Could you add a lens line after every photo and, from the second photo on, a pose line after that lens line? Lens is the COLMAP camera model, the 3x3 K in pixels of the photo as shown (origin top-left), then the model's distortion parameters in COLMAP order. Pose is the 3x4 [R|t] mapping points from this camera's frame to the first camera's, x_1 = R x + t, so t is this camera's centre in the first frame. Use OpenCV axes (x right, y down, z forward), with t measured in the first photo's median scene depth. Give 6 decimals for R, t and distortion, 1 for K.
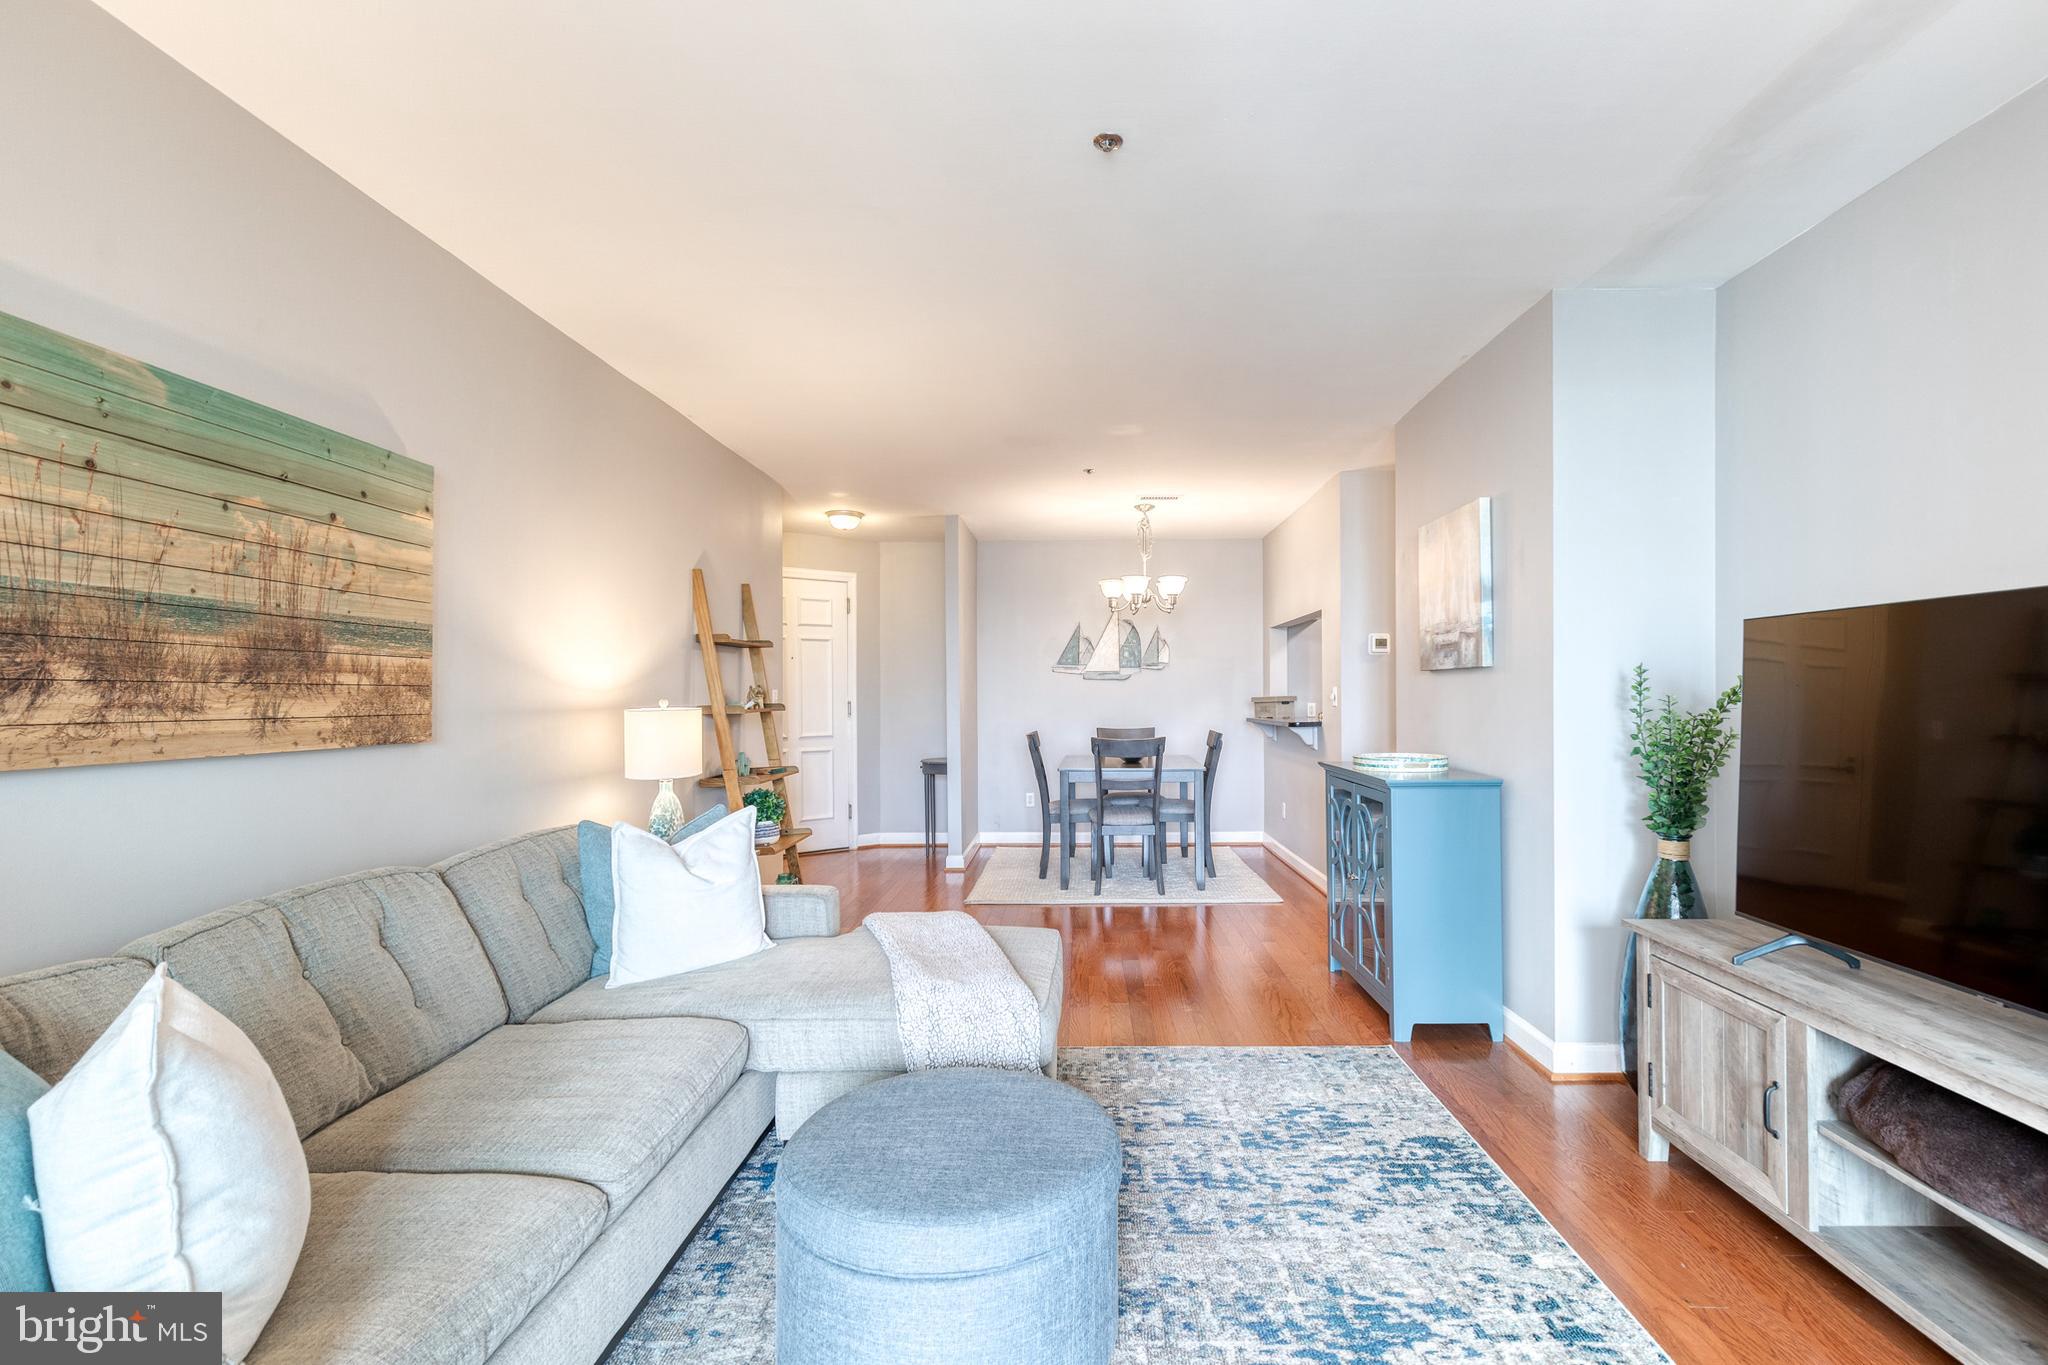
lens RADIAL K [[923.6, 0, 1054.0], [0, 923.6, 699.9], [0, 0, 1]] dist [0.013185, -0.004803]
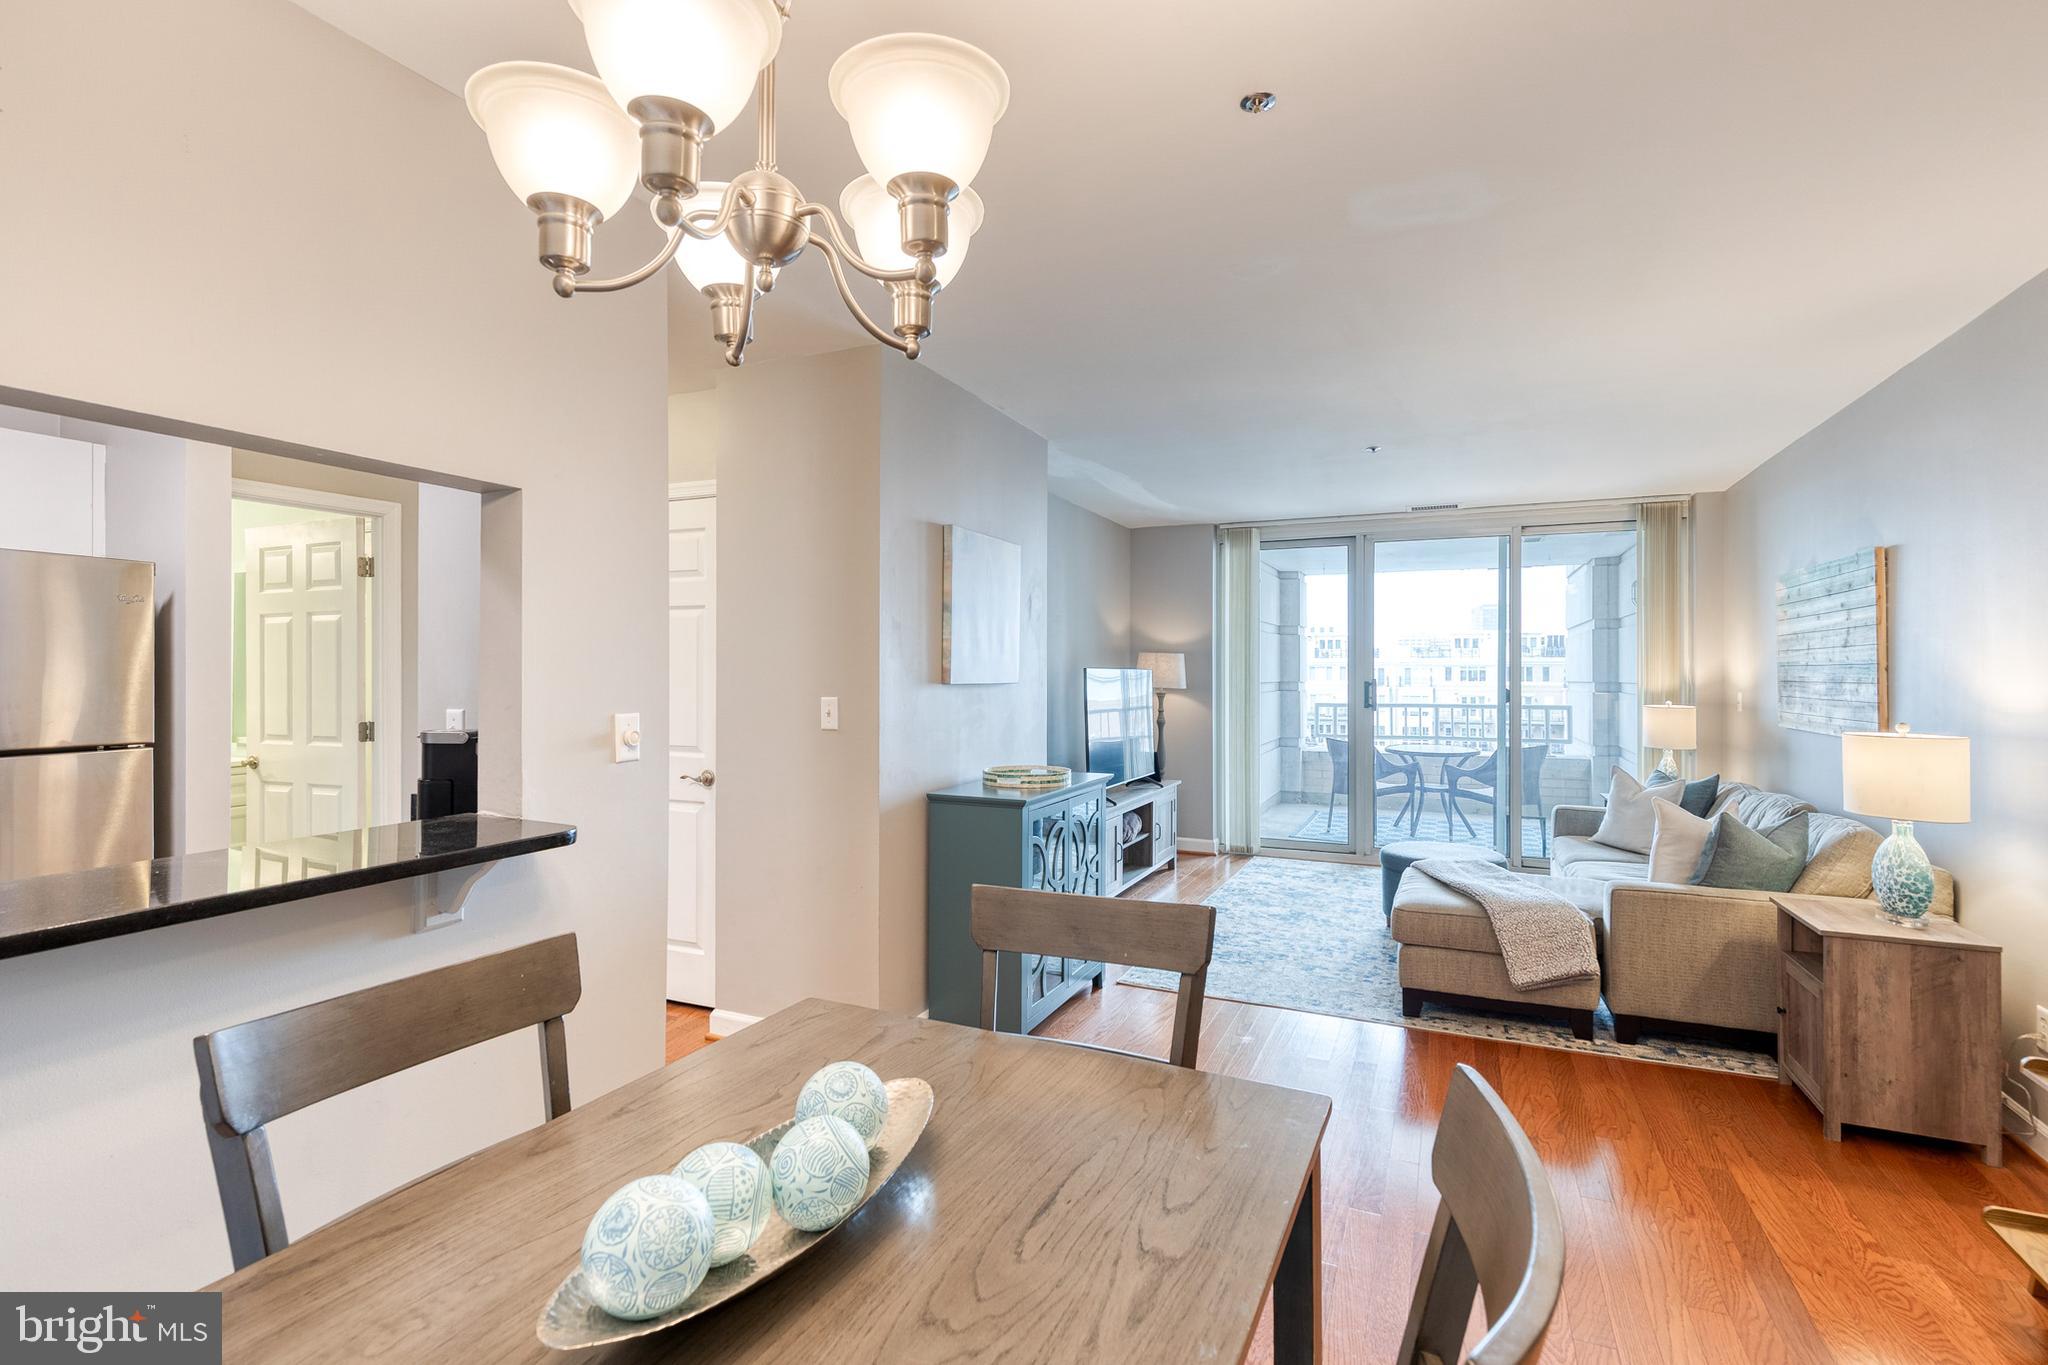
lens RADIAL K [[923.6, 0, 1033.7], [0, 923.6, 662.6], [0, 0, 1]] dist [0.013185, -0.004803]
pose [[-0.922443, 0.009132, 0.386025, -0.034848], [0.005249, 0.999924, -0.011111, -0.063939], [-0.386097, -0.008223, -0.922422, 2.661145]]
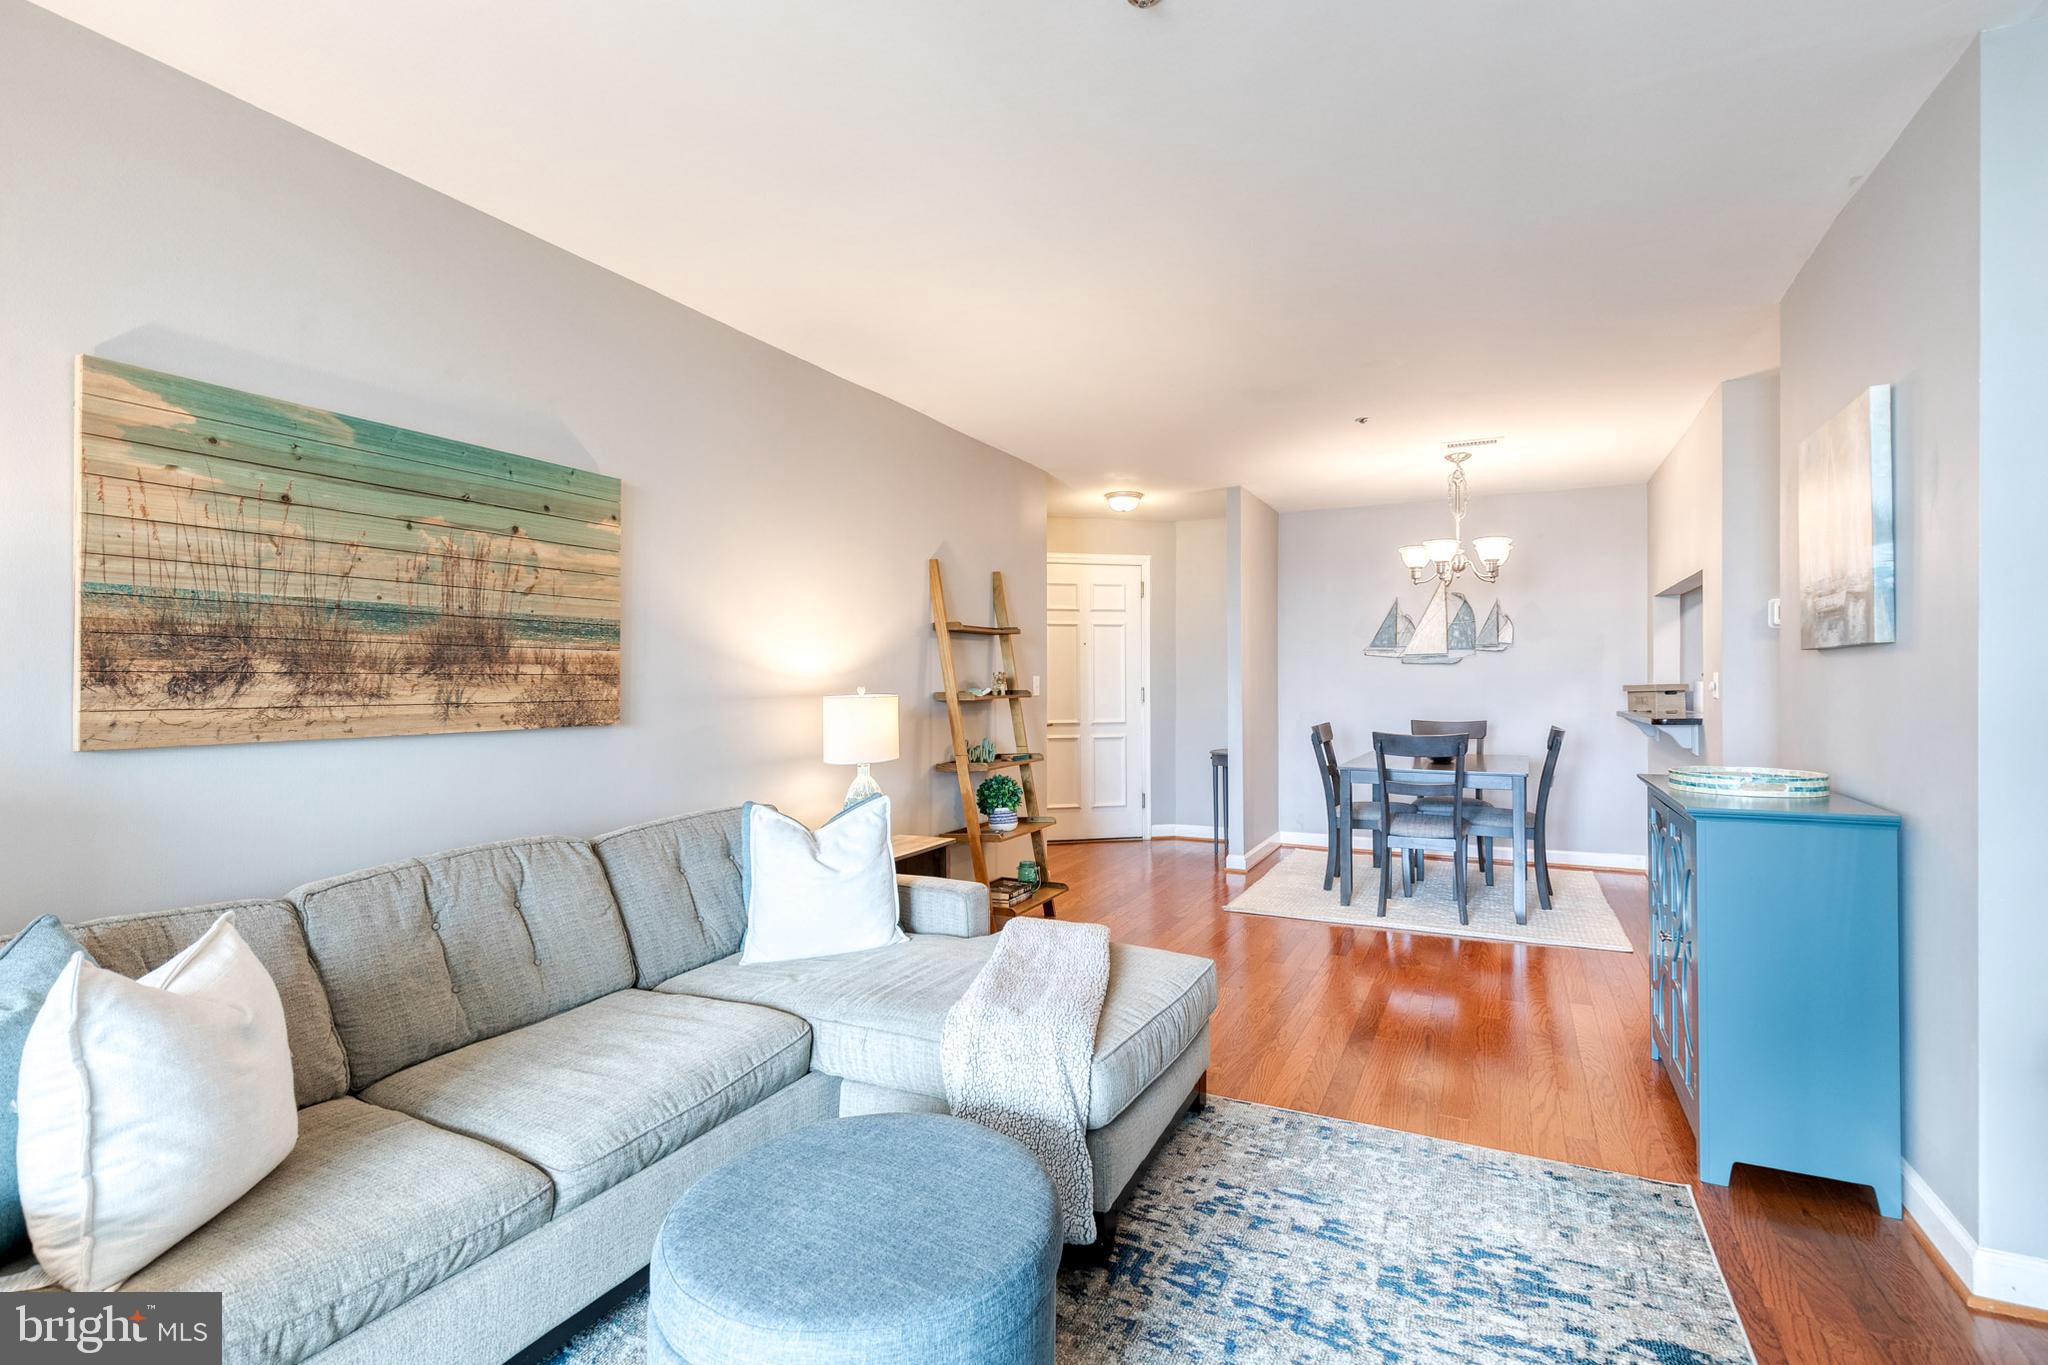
lens RADIAL K [[923.6, 0, 1041.5], [0, 923.6, 688.9], [0, 0, 1]] dist [0.013185, -0.004803]
pose [[0.908036, 0.005864, -0.418851, 0.251493], [-0.003586, 0.999974, 0.006224, -0.006811], [0.418877, -0.004150, 0.908033, 0.186930]]
